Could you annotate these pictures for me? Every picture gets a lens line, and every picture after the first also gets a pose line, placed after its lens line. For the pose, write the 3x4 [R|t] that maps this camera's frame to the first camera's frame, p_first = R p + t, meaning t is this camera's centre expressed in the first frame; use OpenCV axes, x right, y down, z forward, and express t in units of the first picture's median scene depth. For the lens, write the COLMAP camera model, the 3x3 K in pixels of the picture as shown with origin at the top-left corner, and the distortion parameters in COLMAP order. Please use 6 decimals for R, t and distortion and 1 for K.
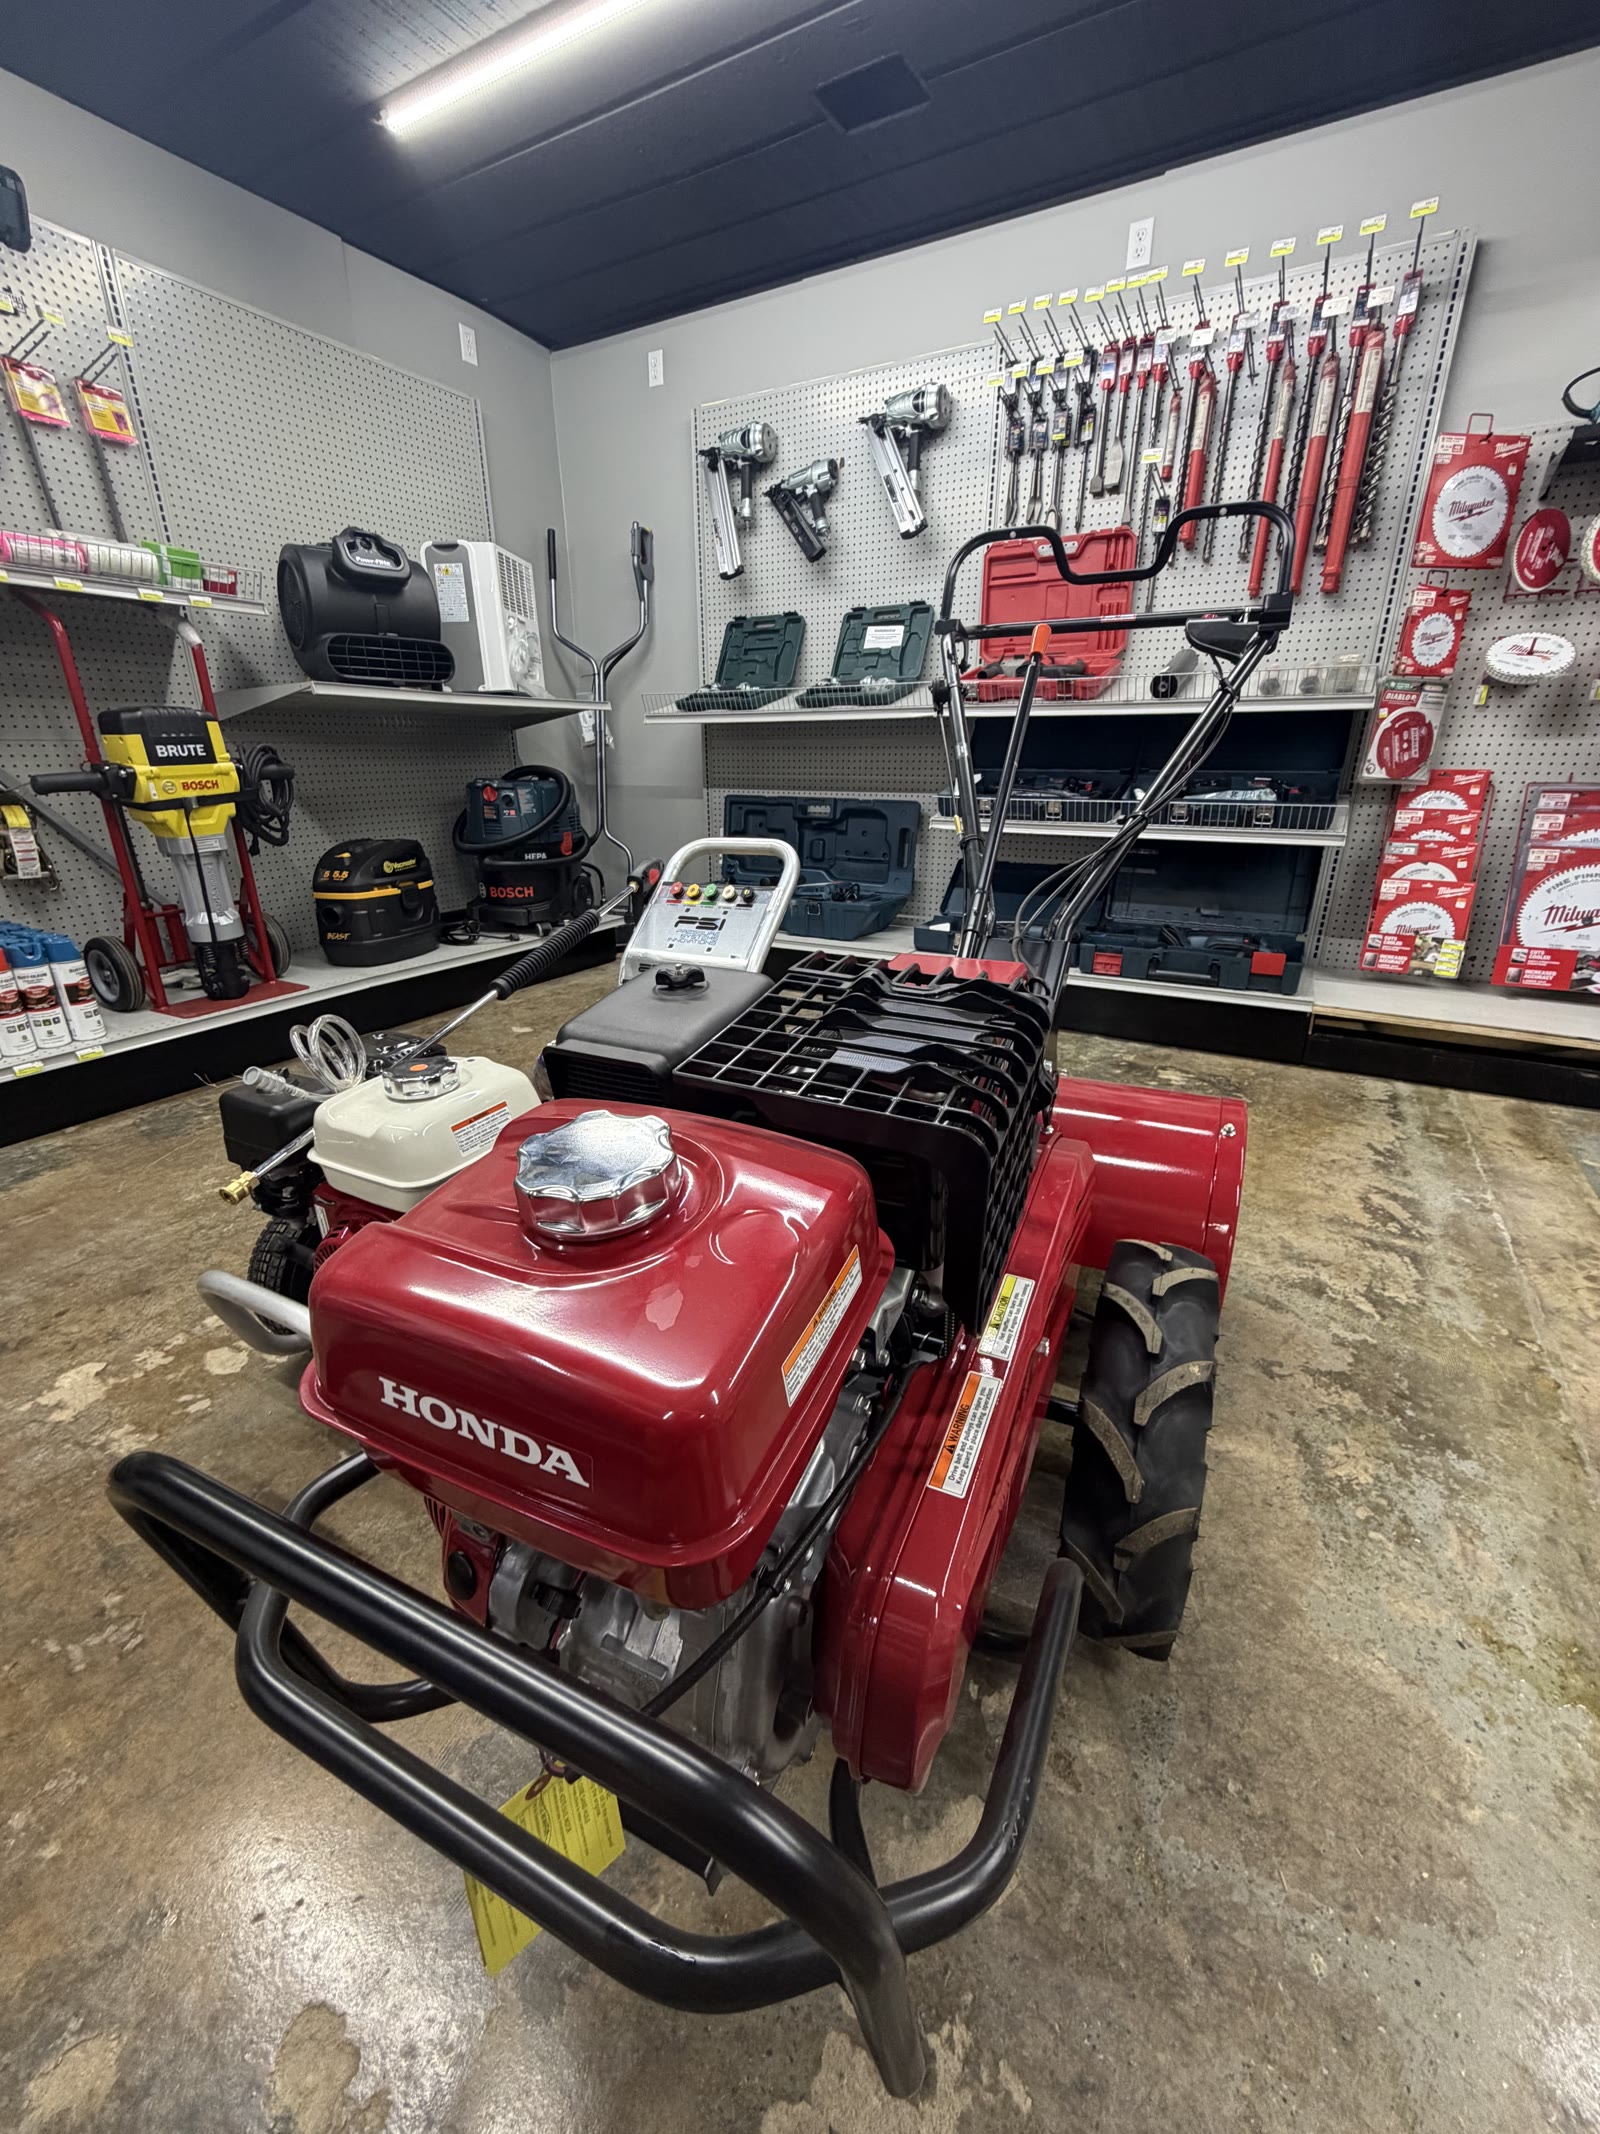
lens RADIAL K [[839.5, 0, 800.0], [0, 839.5, 1067.0], [0, 0, 1]] dist [0.000573, -0.000747]
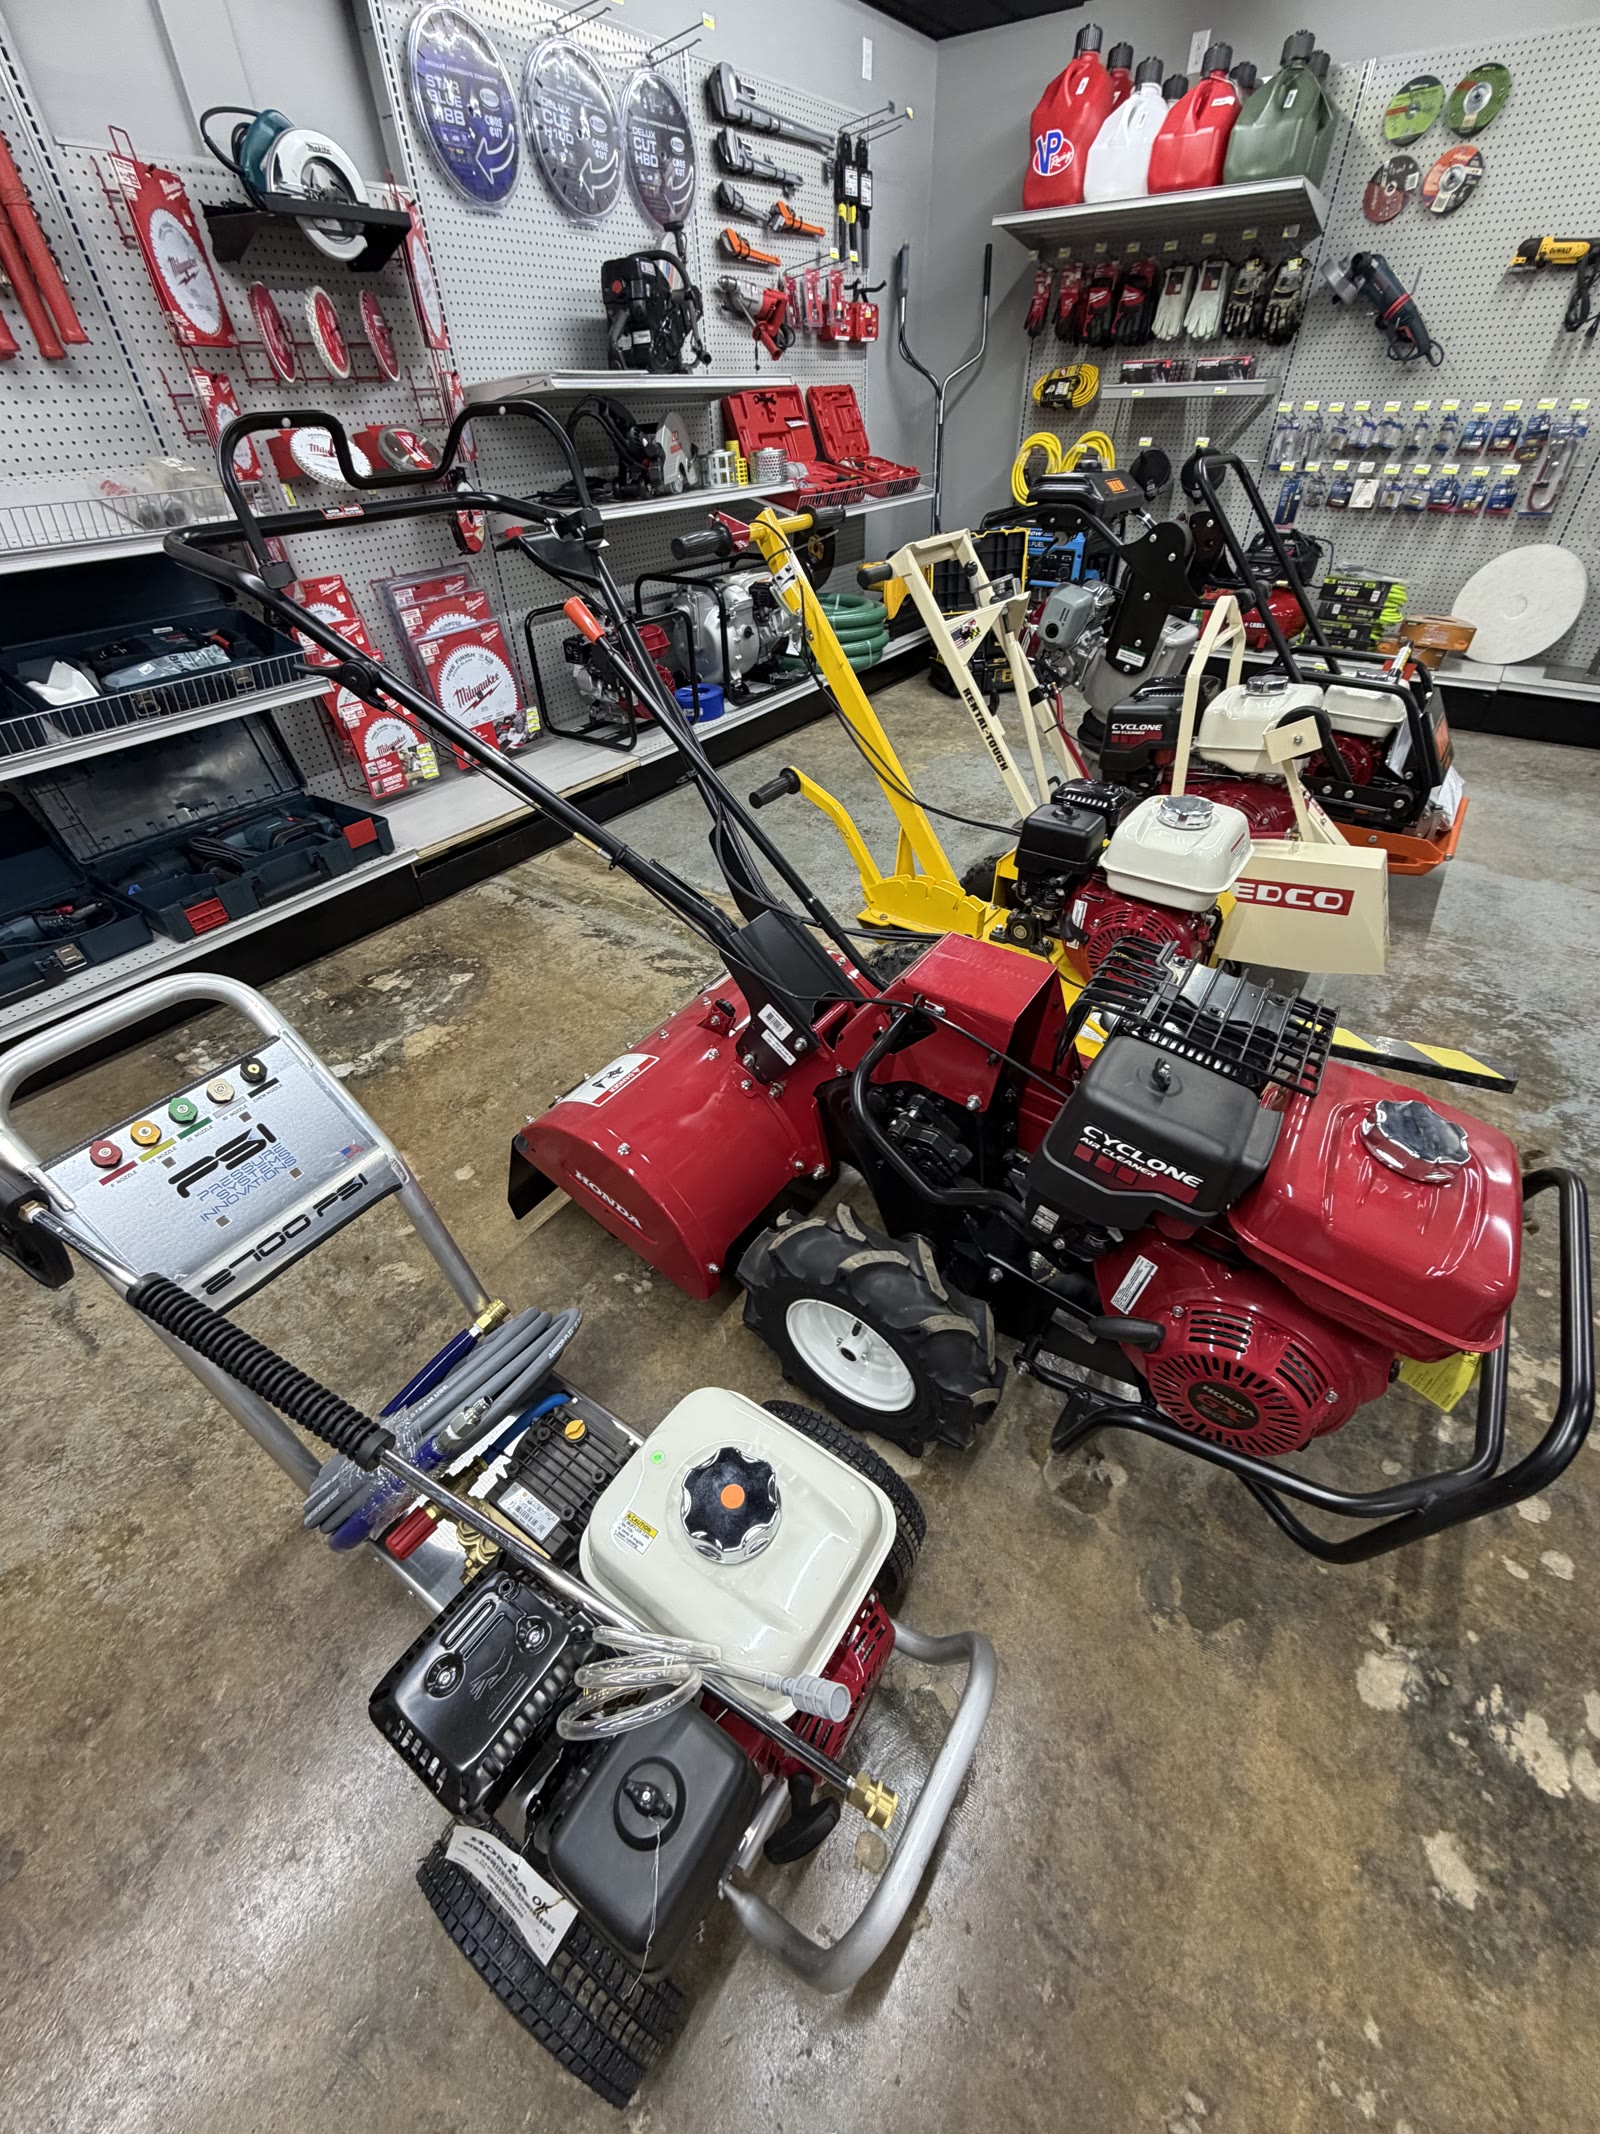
lens RADIAL K [[839.5, 0, 800.0], [0, 839.5, 1067.0], [0, 0, 1]] dist [0.000573, -0.000747]
pose [[0.100170, -0.627618, 0.772050, -0.301425], [0.373509, 0.742923, 0.555479, -0.274374], [-0.922202, 0.232726, 0.308840, 0.312827]]
